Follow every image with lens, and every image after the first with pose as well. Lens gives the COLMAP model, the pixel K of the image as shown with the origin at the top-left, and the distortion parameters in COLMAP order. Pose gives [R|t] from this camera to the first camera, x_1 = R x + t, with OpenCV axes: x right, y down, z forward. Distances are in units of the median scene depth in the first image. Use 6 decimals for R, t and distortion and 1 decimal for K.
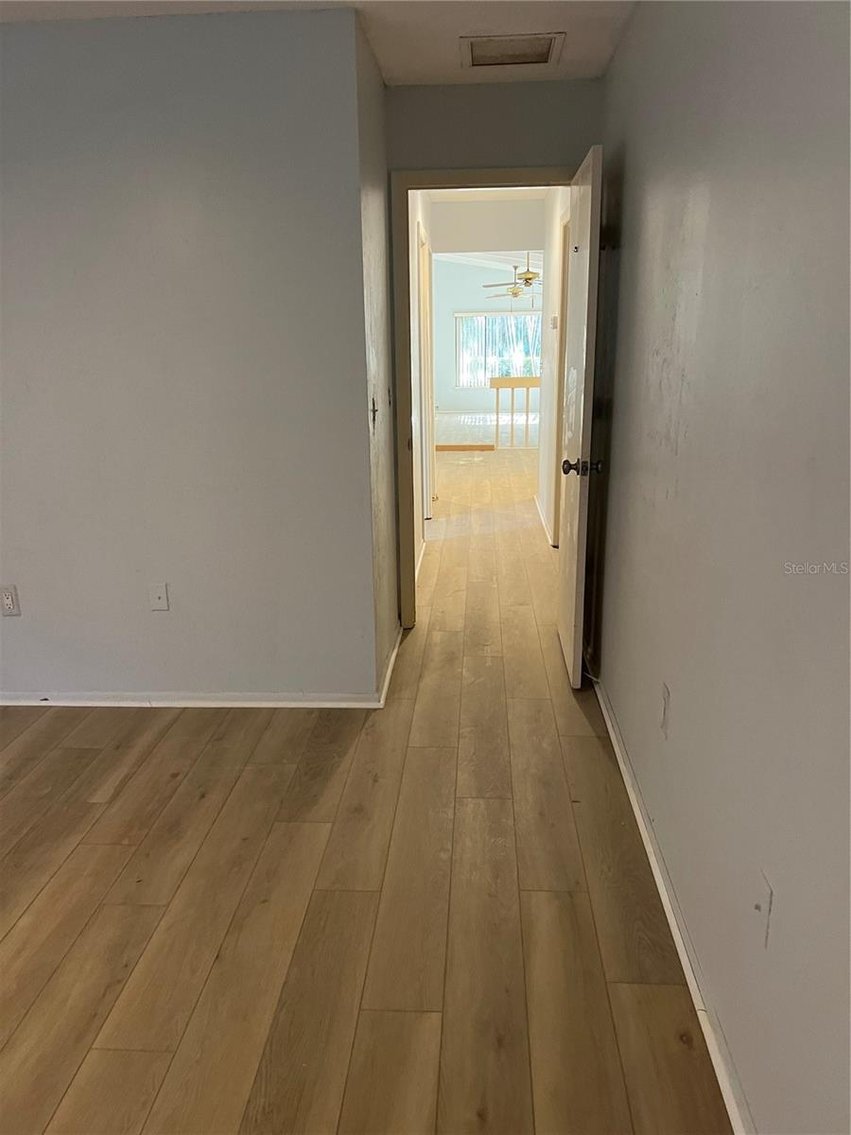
lens RADIAL K [[831.6, 0, 422.1], [0, 831.6, 613.5], [0, 0, 1]] dist [0.068280, -0.000223]
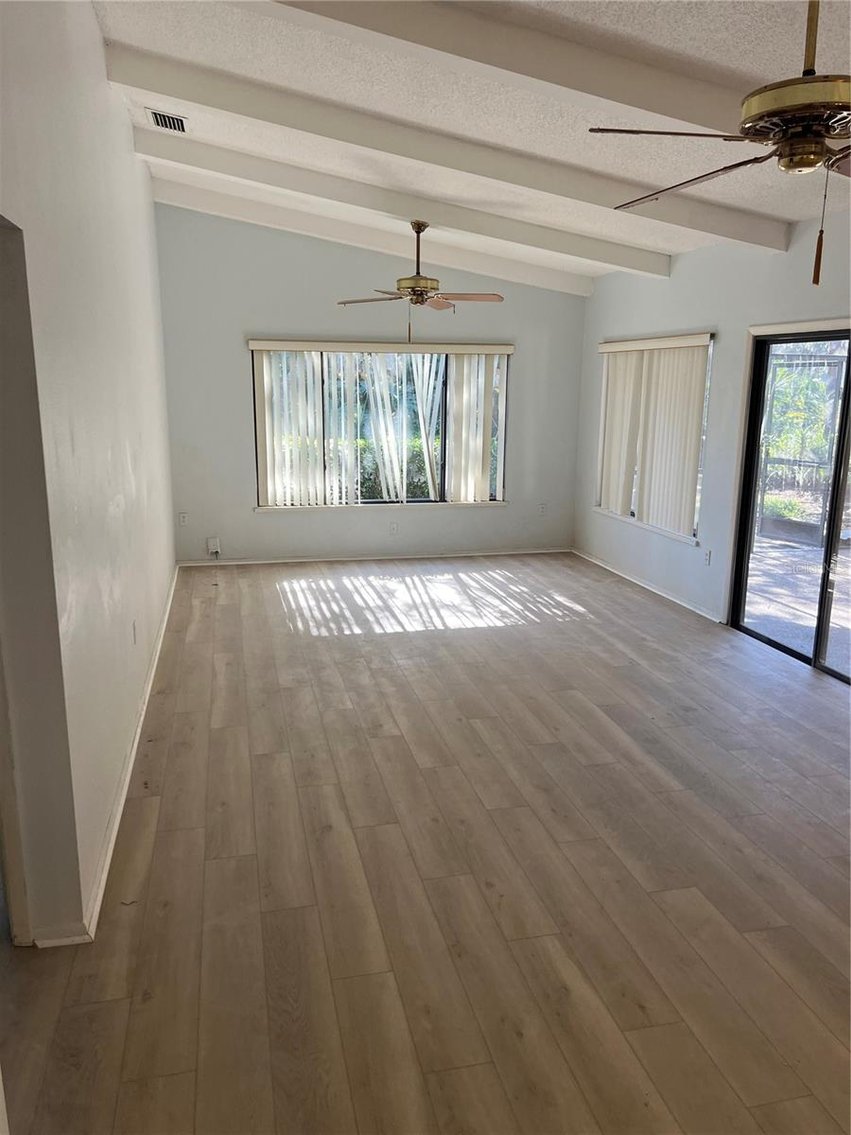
lens RADIAL K [[853.2, 0, 413.9], [0, 853.2, 566.4], [0, 0, 1]] dist [0.068229, -0.090249]
pose [[0.958799, -0.034534, 0.281980, -0.009182], [0.063881, 0.993373, -0.095552, -0.215765], [-0.276811, 0.109628, 0.954650, 0.628916]]
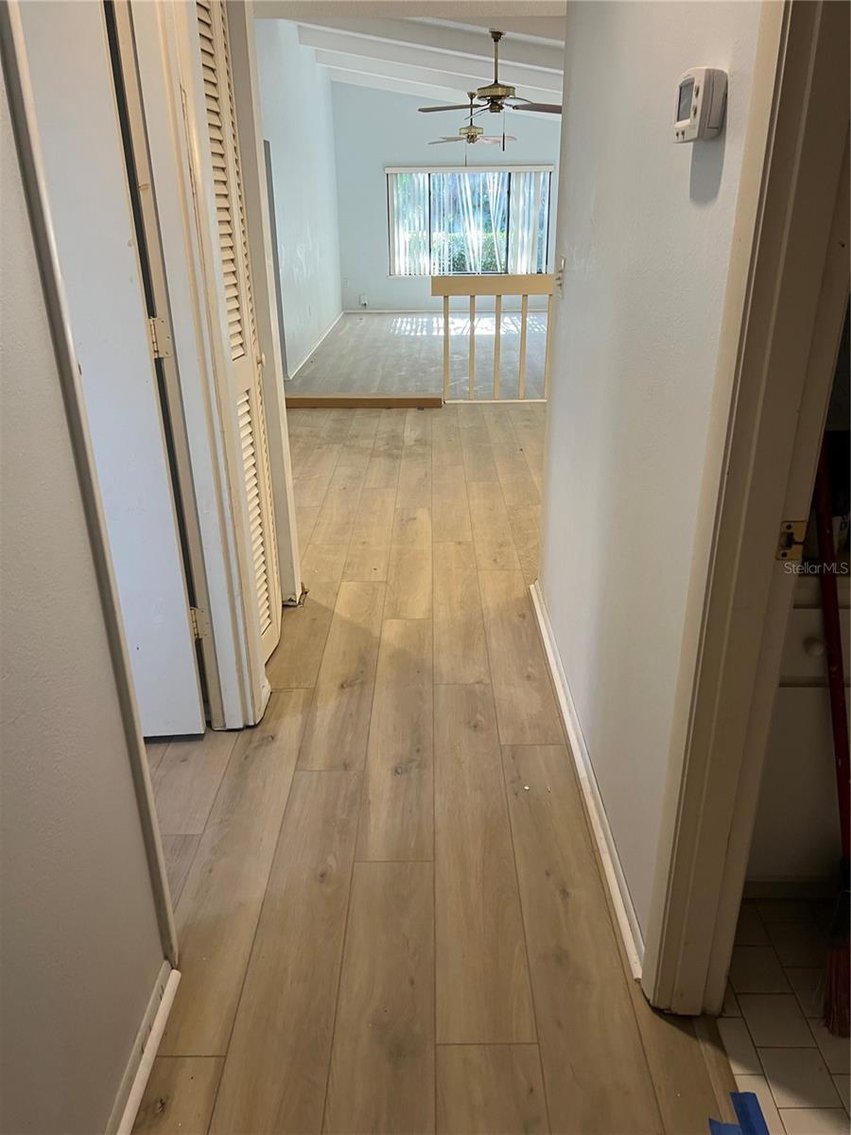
lens RADIAL K [[845.3, 0, 413.4], [0, 845.3, 567.9], [0, 0, 1]] dist [0.065125, -0.000218]
pose [[0.998875, -0.021605, 0.042223, 0.026967], [0.018085, 0.996464, 0.082050, -0.089716], [-0.043847, -0.081194, 0.995733, 0.274928]]
